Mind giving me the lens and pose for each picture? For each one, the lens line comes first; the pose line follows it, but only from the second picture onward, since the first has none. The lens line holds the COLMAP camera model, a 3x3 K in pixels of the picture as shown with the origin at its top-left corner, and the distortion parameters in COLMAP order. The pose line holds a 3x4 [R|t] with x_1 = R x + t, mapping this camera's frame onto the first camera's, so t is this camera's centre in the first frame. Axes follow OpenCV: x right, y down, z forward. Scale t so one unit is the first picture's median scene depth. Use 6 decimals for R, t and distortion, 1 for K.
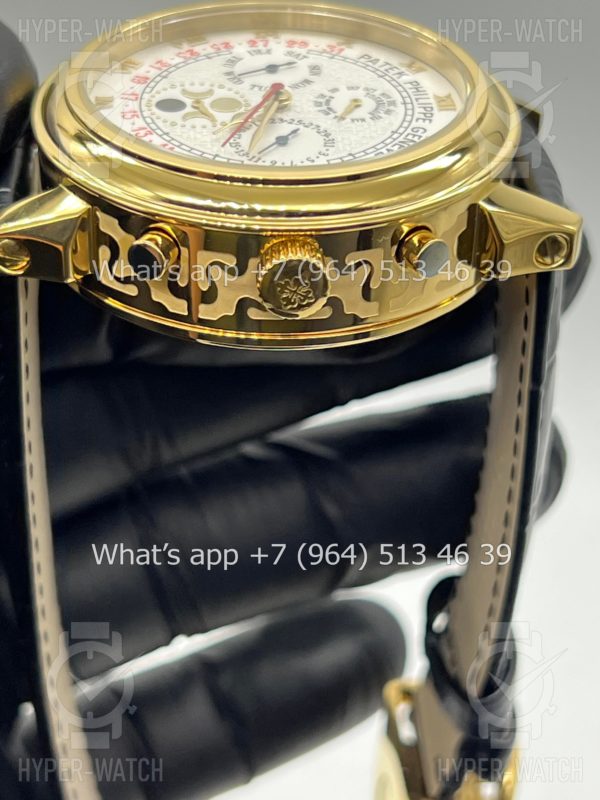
lens RADIAL K [[1825.3, 0, 298.7], [0, 1825.3, 397.2], [0, 0, 1]] dist [0.388565, 0.000000]
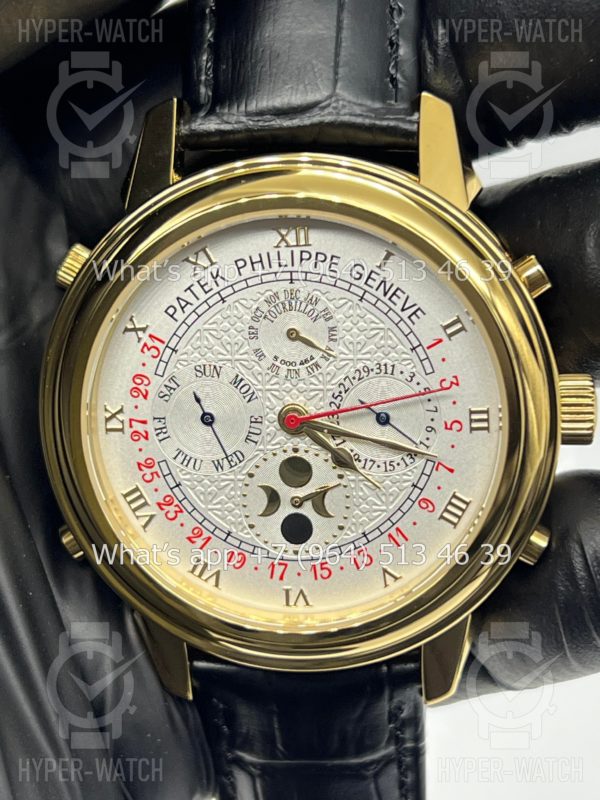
lens RADIAL K [[1825.3, 0, 298.8], [0, 1825.3, 400.2], [0, 0, 1]] dist [0.388565, 0.000000]
pose [[0.045207, -0.977636, -0.205388, 0.185696], [0.645671, -0.128289, 0.752762, -0.847032], [-0.762277, -0.166643, 0.625432, 0.423622]]
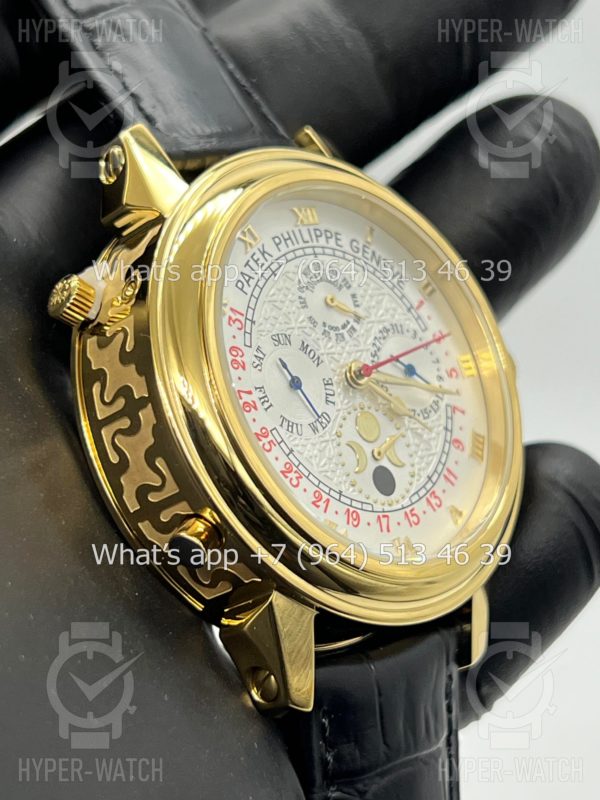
lens RADIAL K [[1825.3, 0, 291.4], [0, 1825.3, 419.6], [0, 0, 1]] dist [0.388565, 0.000000]
pose [[-0.218442, -0.956484, 0.193447, -0.212158], [-0.139408, 0.226788, 0.963915, -1.076928], [-0.965841, 0.183591, -0.182882, 1.209502]]
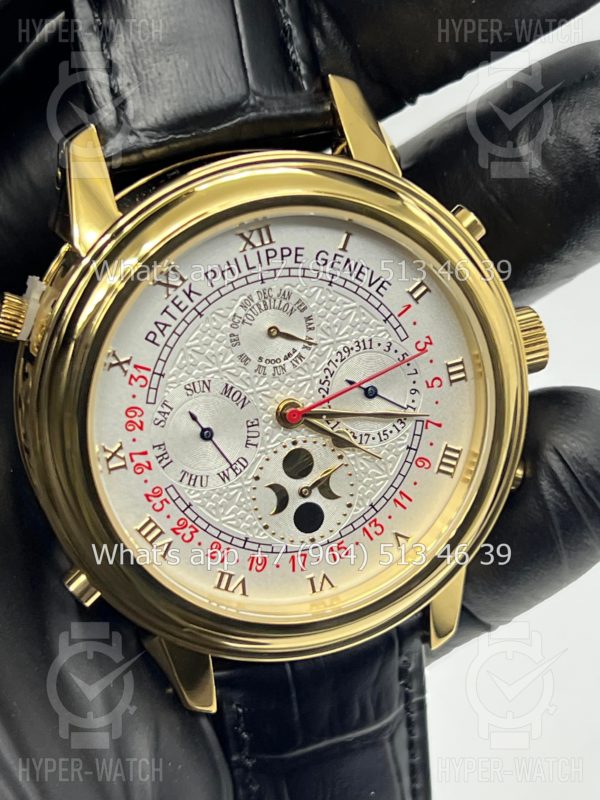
lens RADIAL K [[1825.3, 0, 294.8], [0, 1825.3, 406.2], [0, 0, 1]] dist [0.388565, 0.000000]
pose [[-0.115731, -0.964602, -0.236958, 0.212247], [0.311791, -0.261782, 0.913376, -1.009675], [-0.943076, 0.031825, 0.331051, 0.685596]]
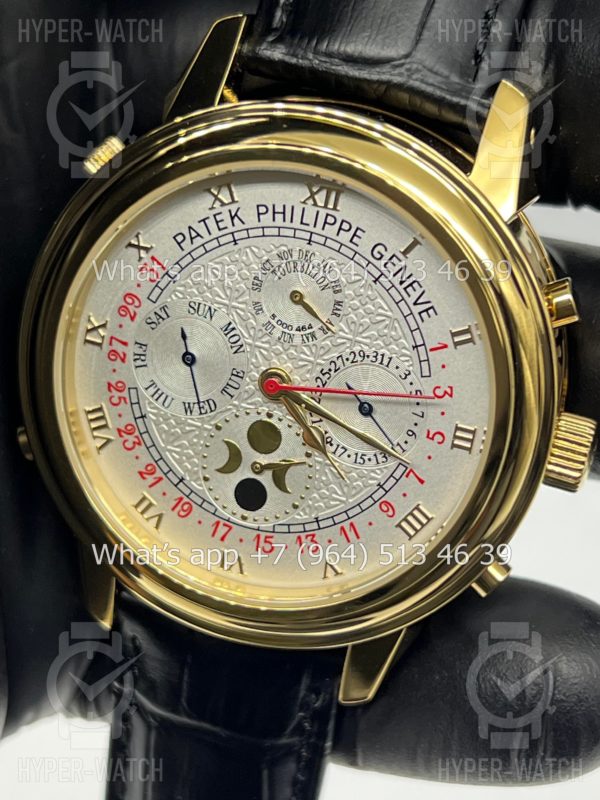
lens RADIAL K [[1825.3, 0, 303.2], [0, 1825.3, 400.7], [0, 0, 1]] dist [0.388565, 0.000000]
pose [[0.282483, -0.914415, -0.289912, 0.235142], [0.716400, 0.000112, 0.697690, -0.753743], [-0.637945, -0.404778, 0.655118, 0.419158]]
